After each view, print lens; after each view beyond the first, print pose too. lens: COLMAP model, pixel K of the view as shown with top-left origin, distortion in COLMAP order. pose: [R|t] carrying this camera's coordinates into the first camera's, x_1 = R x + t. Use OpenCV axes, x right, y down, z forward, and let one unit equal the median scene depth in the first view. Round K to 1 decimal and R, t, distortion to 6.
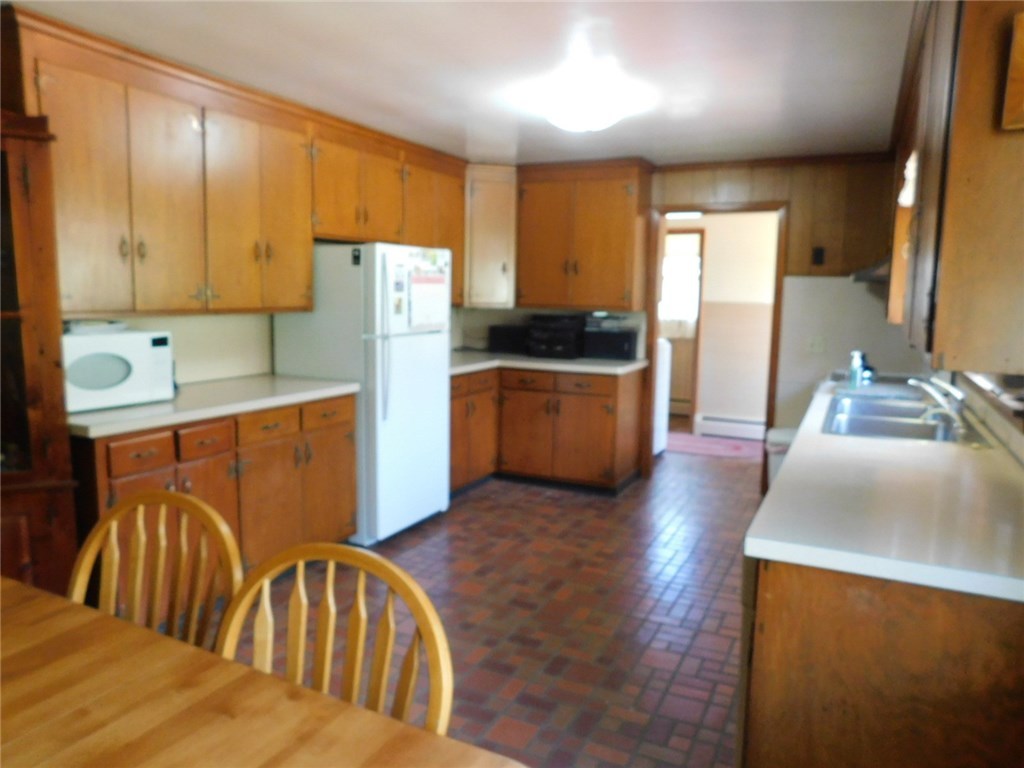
lens RADIAL K [[717.5, 0, 510.6], [0, 717.5, 382.7], [0, 0, 1]] dist [-0.005846, -0.001349]
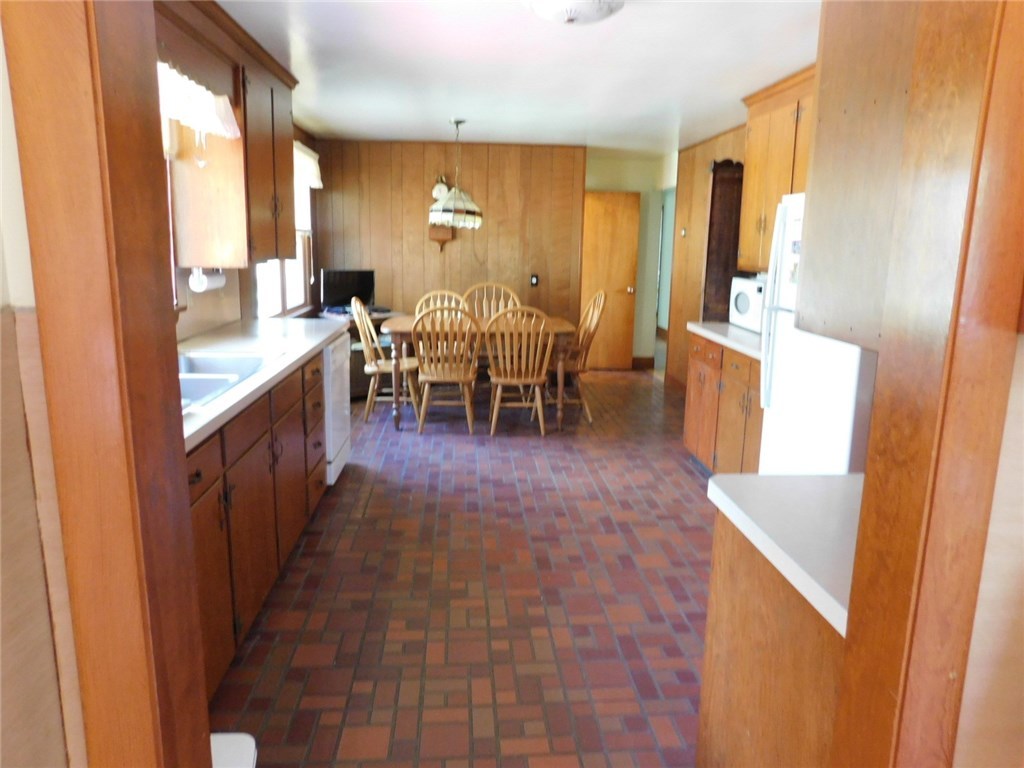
lens RADIAL K [[717.5, 0, 511.0], [0, 717.5, 384.0], [0, 0, 1]] dist [-0.005846, -0.001349]
pose [[-0.860952, 0.069201, -0.503957, 0.552298], [-0.098251, 0.949427, 0.298221, -0.214263], [0.499108, 0.306269, -0.810611, 1.667082]]
